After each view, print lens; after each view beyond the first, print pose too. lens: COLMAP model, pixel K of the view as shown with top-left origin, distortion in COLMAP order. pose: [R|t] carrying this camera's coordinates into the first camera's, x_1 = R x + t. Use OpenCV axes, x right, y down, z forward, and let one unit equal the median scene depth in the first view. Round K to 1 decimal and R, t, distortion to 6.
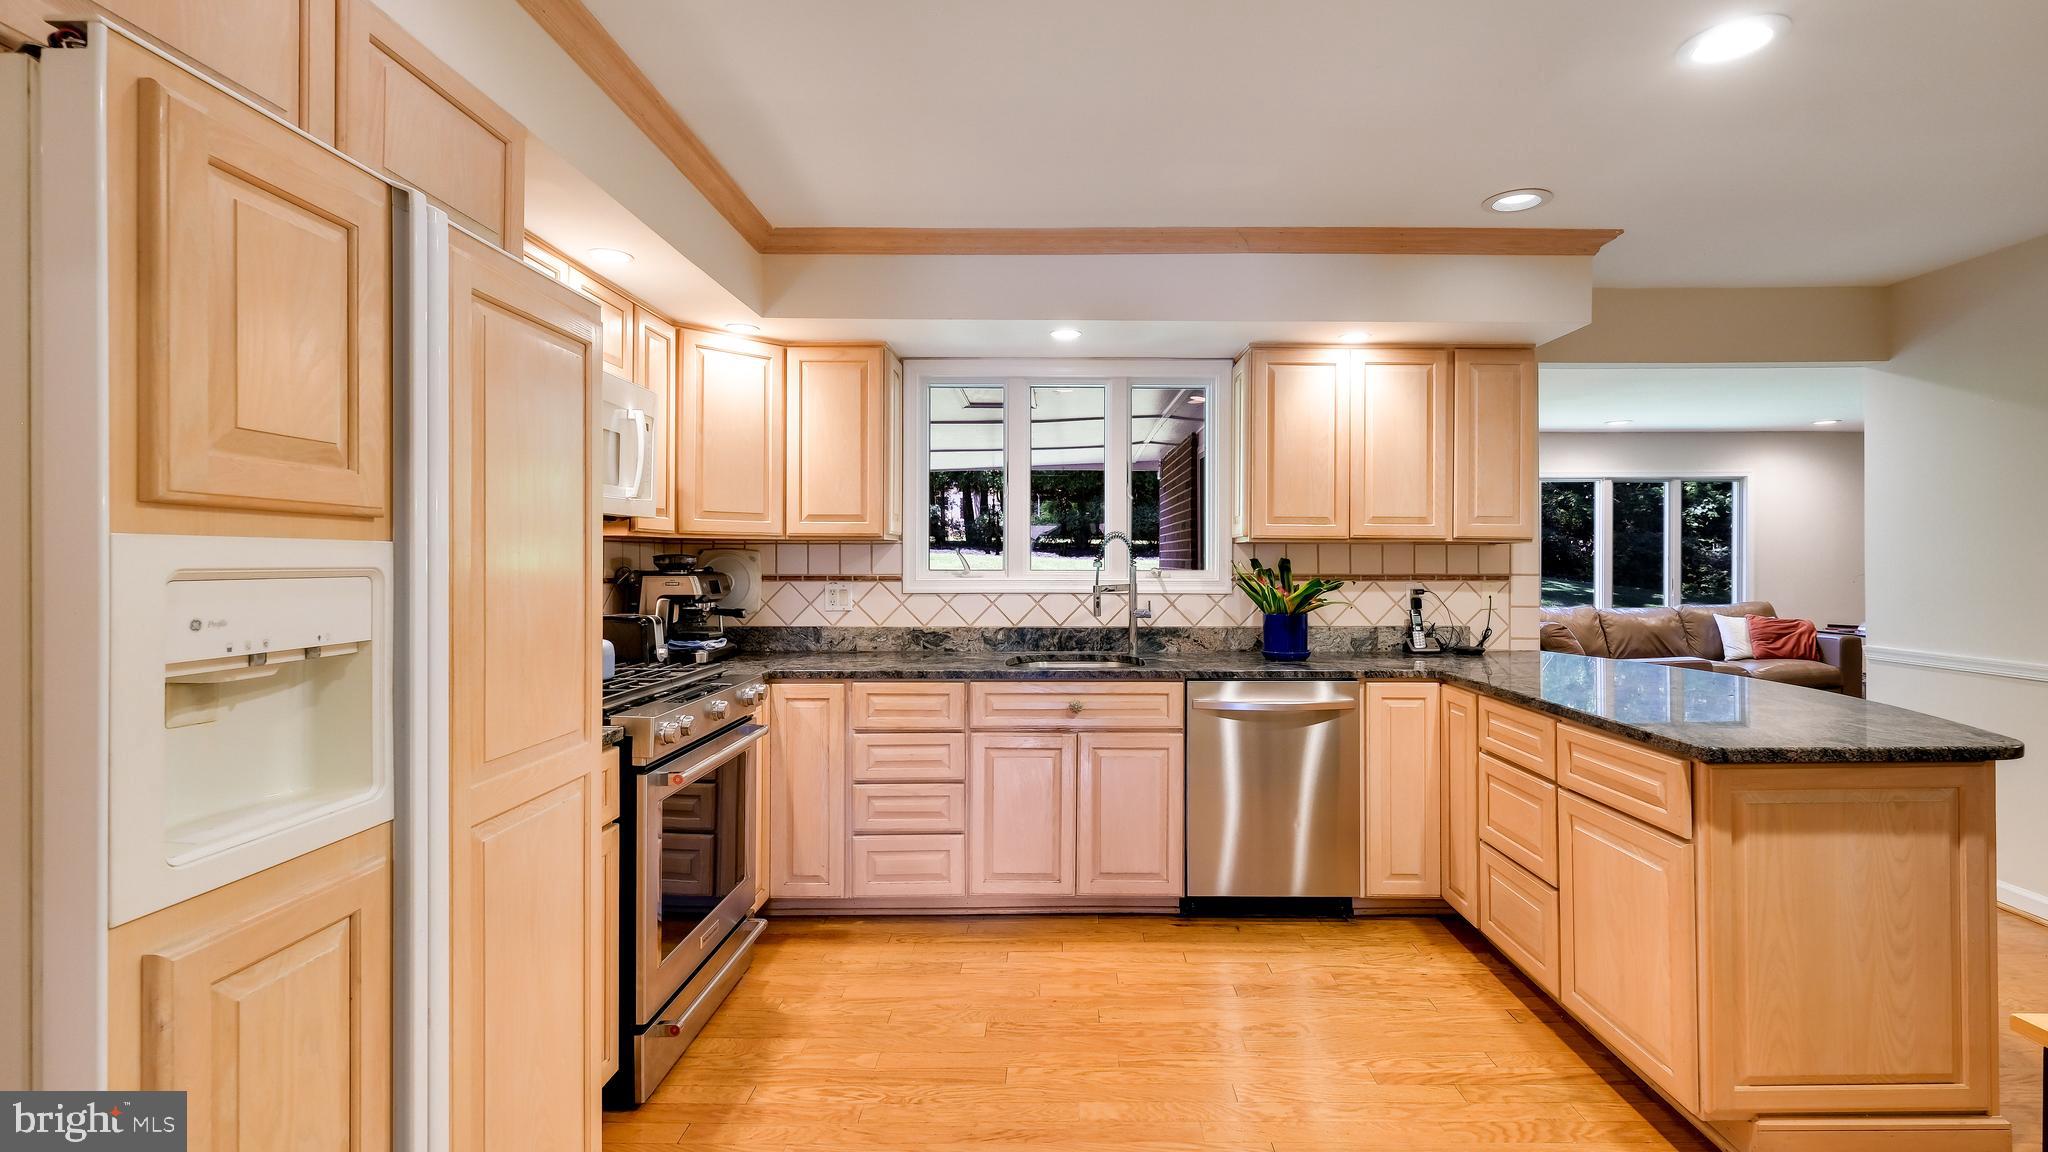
lens RADIAL K [[913.9, 0, 1062.2], [0, 913.9, 552.7], [0, 0, 1]] dist [-0.000162, -0.000298]
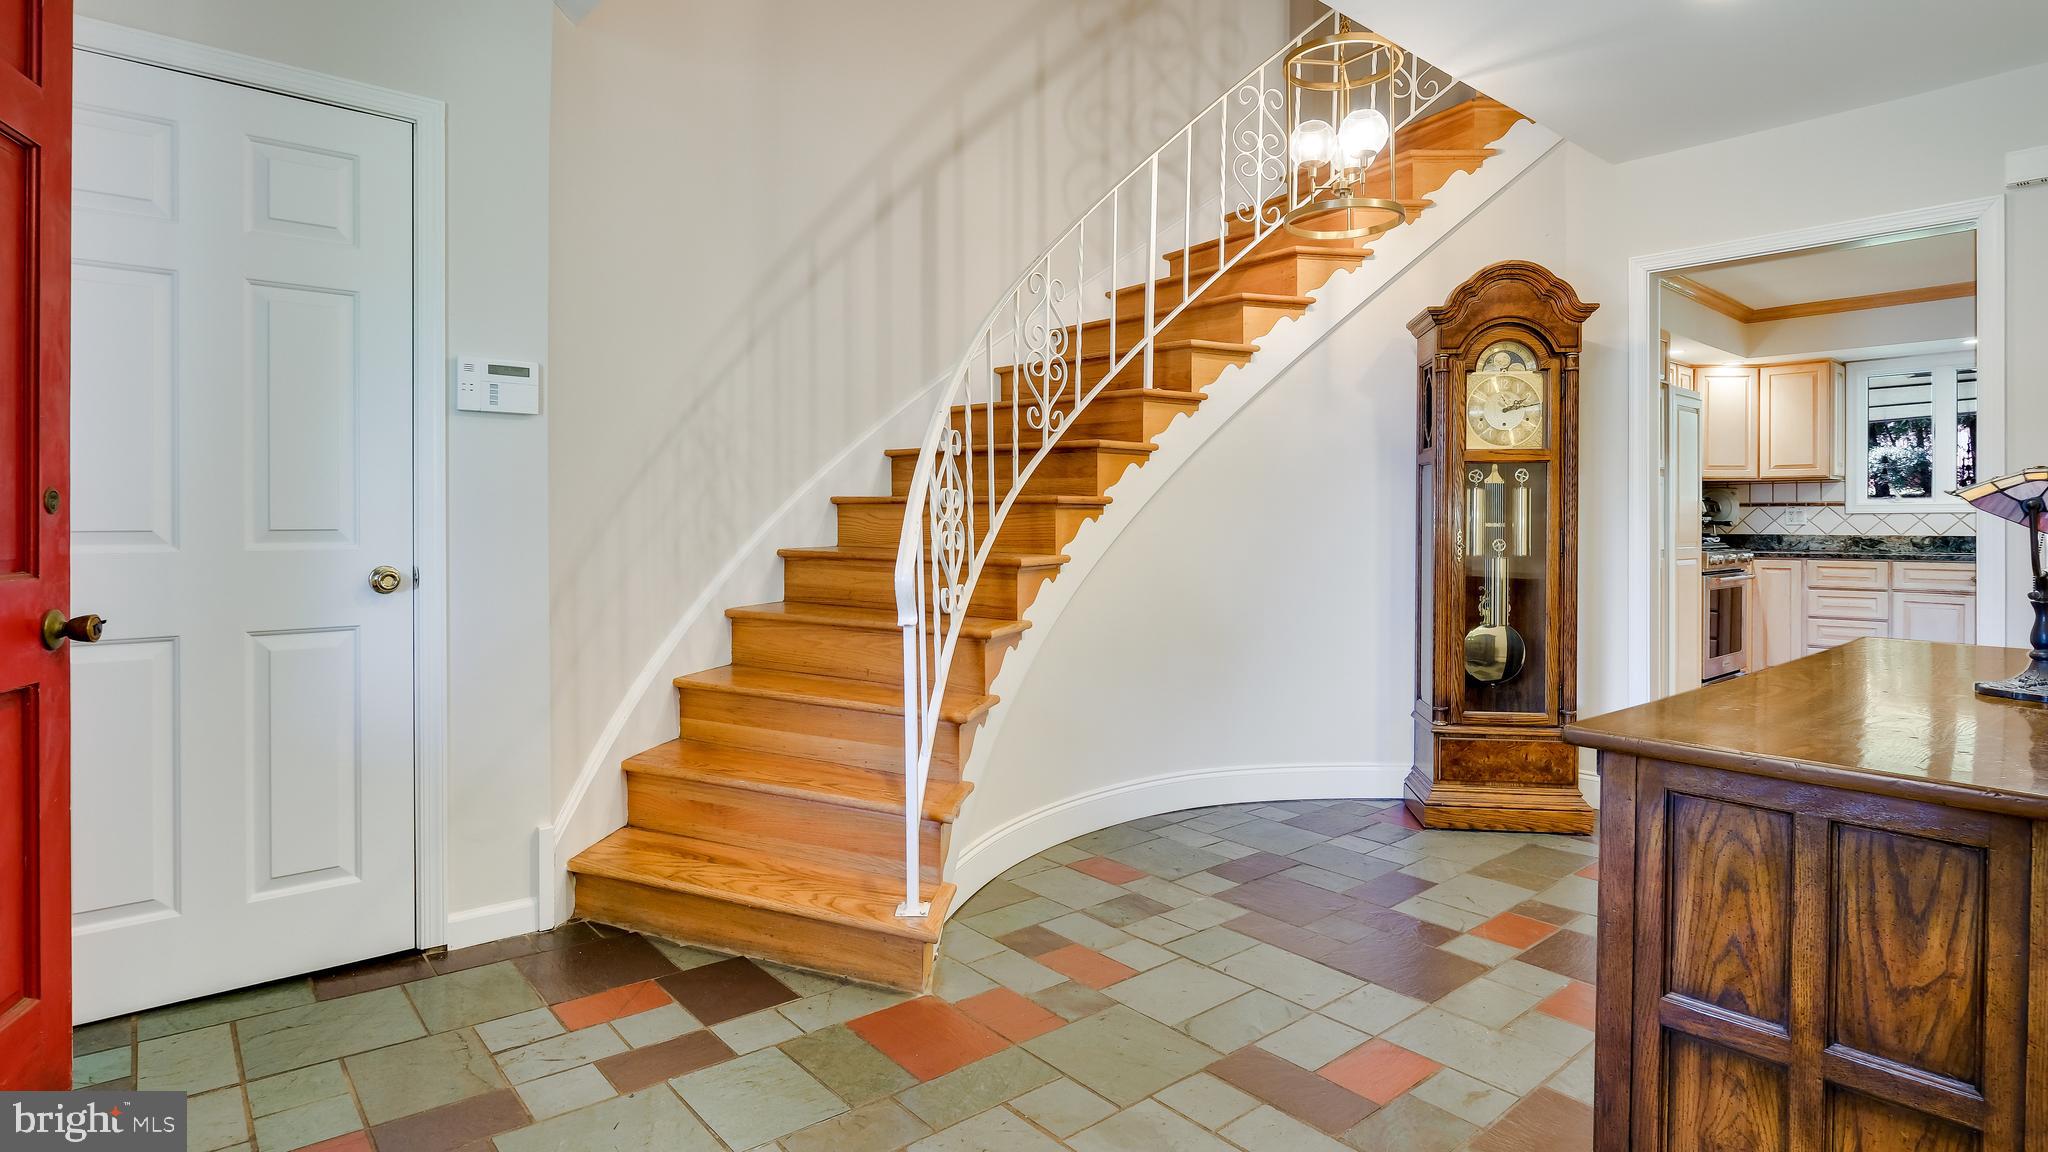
lens RADIAL K [[1054.0, 0, 1024.6], [0, 1054.0, 526.8], [0, 0, 1]] dist [-0.002294, -0.000690]
pose [[0.653202, 0.001513, -0.757183, 0.286677], [0.003538, 0.999981, 0.005050, 0.056626], [0.757176, -0.005978, 0.653184, -1.308574]]
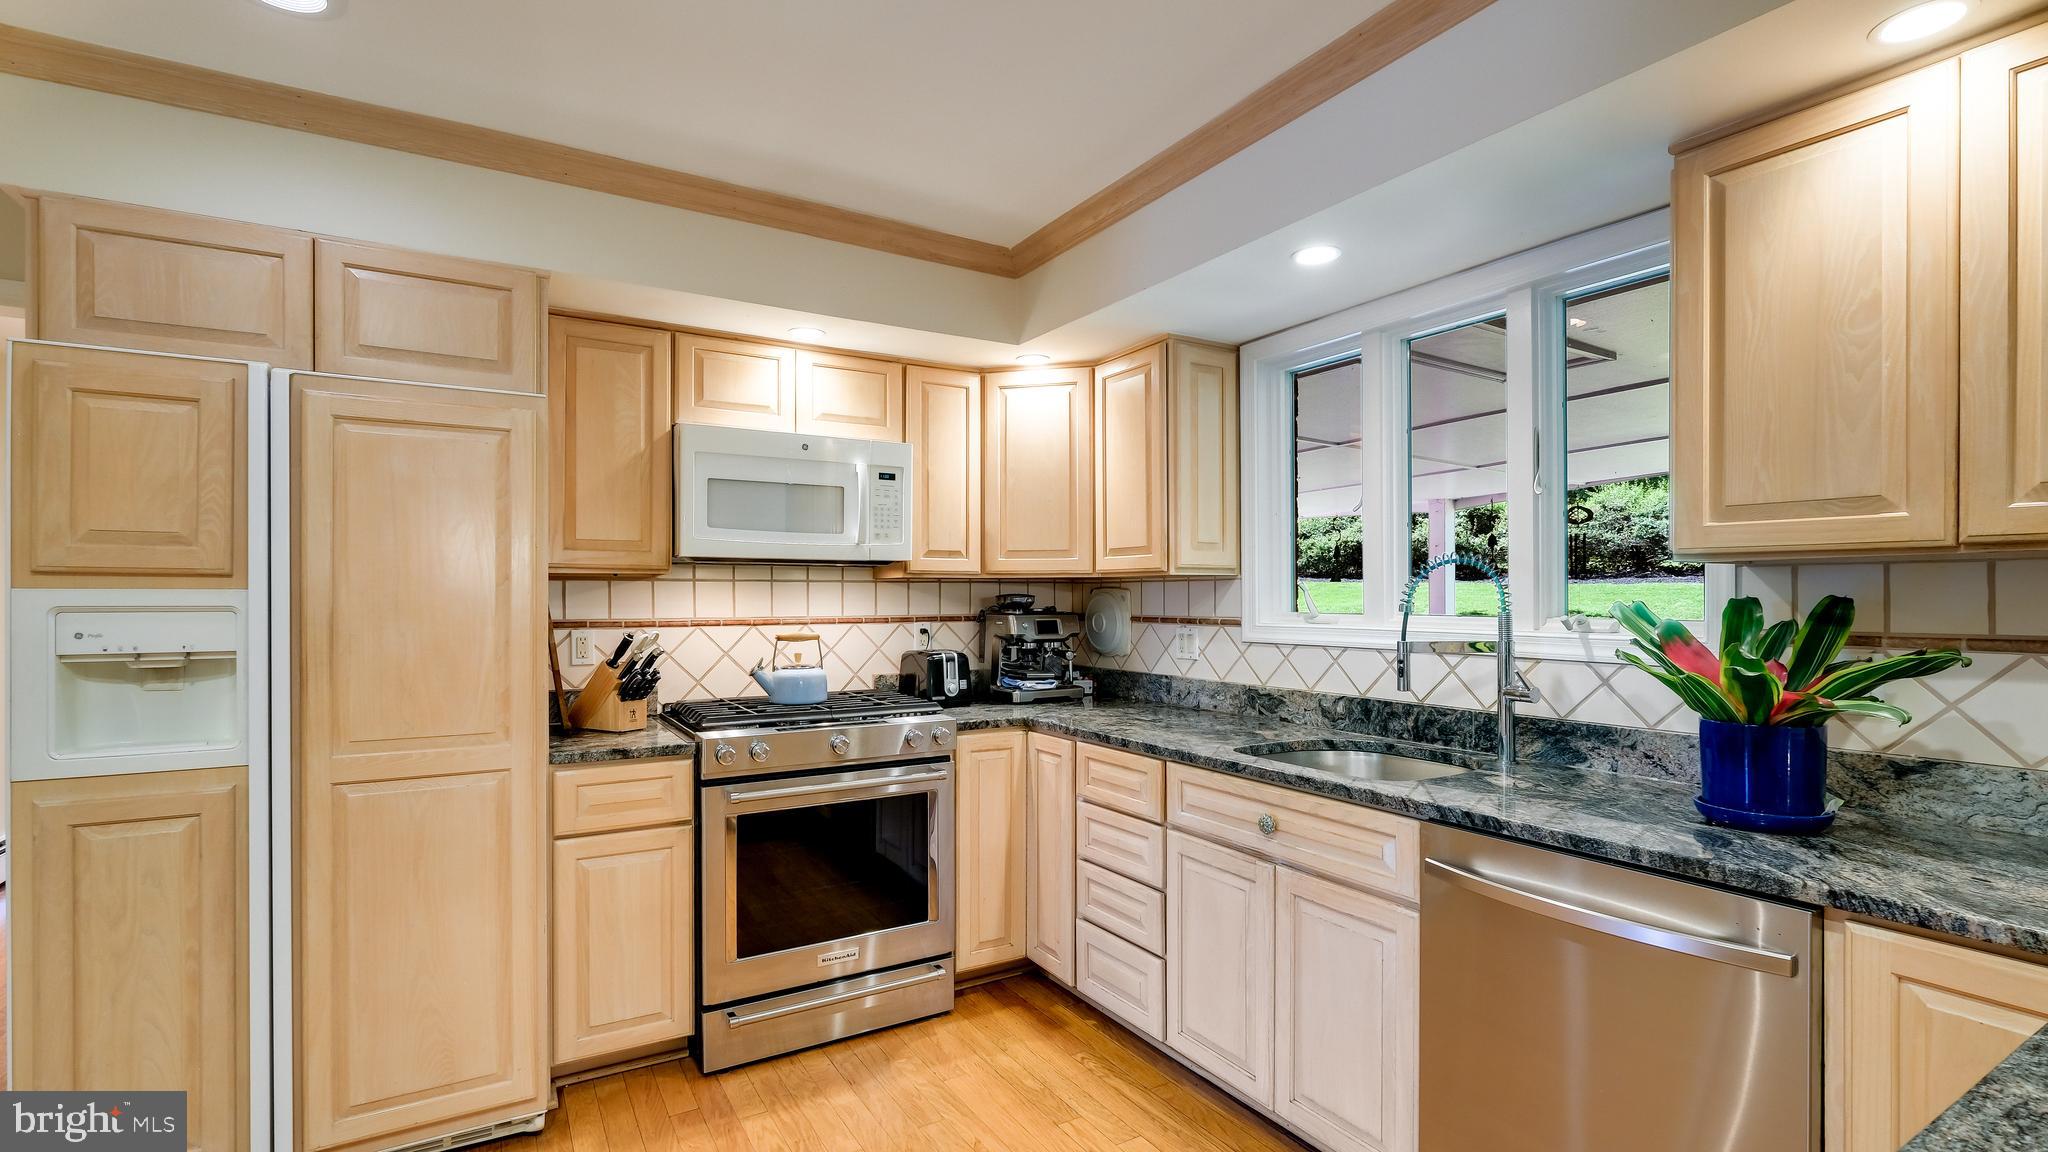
lens RADIAL K [[914.7, 0, 1019.8], [0, 914.7, 592.7], [0, 0, 1]] dist [-0.013807, -0.000177]
pose [[0.504620, -0.005624, -0.863323, 0.440406], [0.007716, 0.999968, -0.002004, 0.002316], [0.863307, -0.005650, 0.504648, 0.464240]]
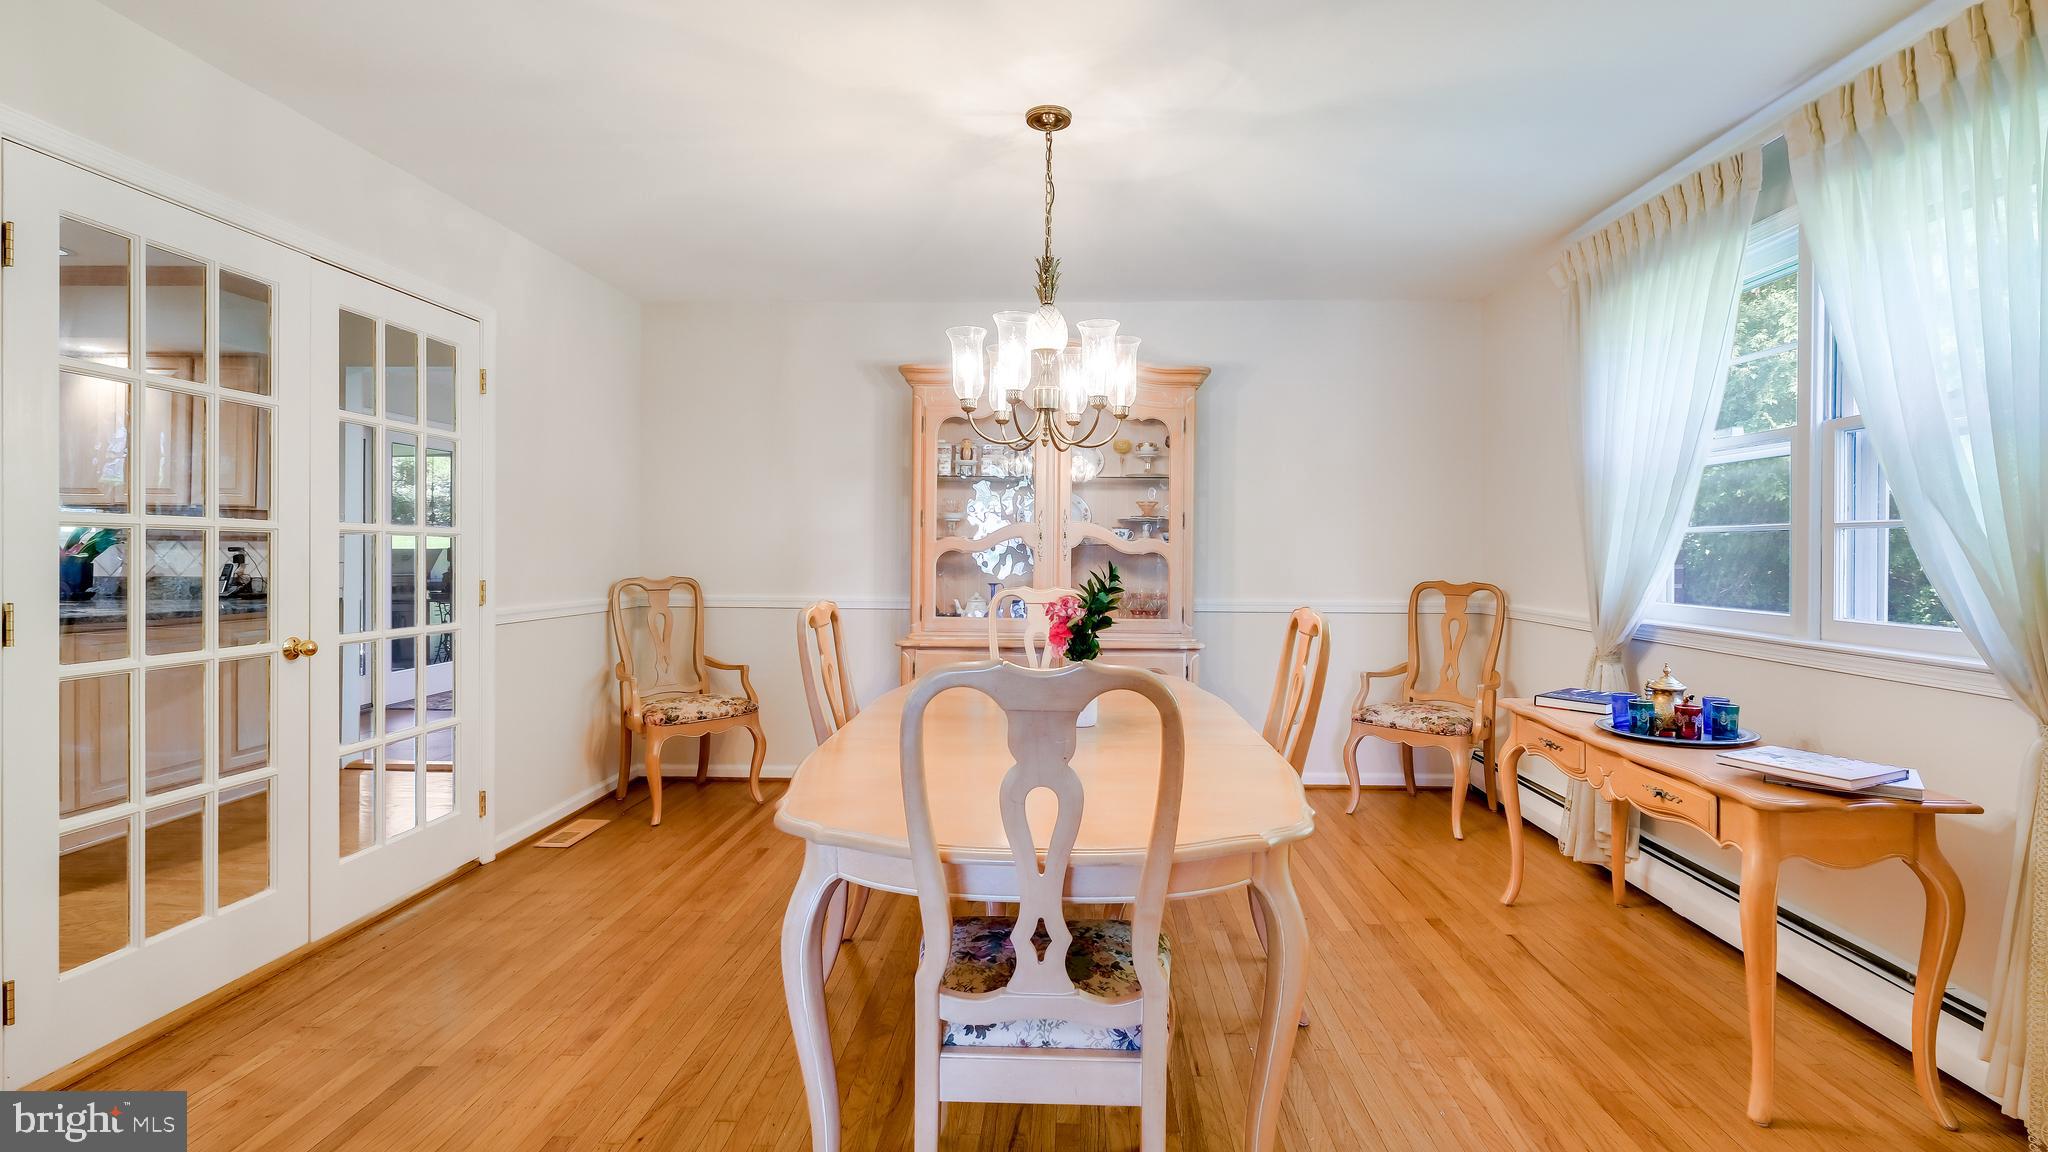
lens RADIAL K [[900.0, 0, 1026.2], [0, 900.0, 566.3], [0, 0, 1]] dist [-0.002603, -0.000669]
pose [[0.998034, 0.007138, -0.062275, 1.669096], [-0.005730, 0.999724, 0.022767, 0.033620], [0.062420, -0.022366, 0.997799, -0.183411]]
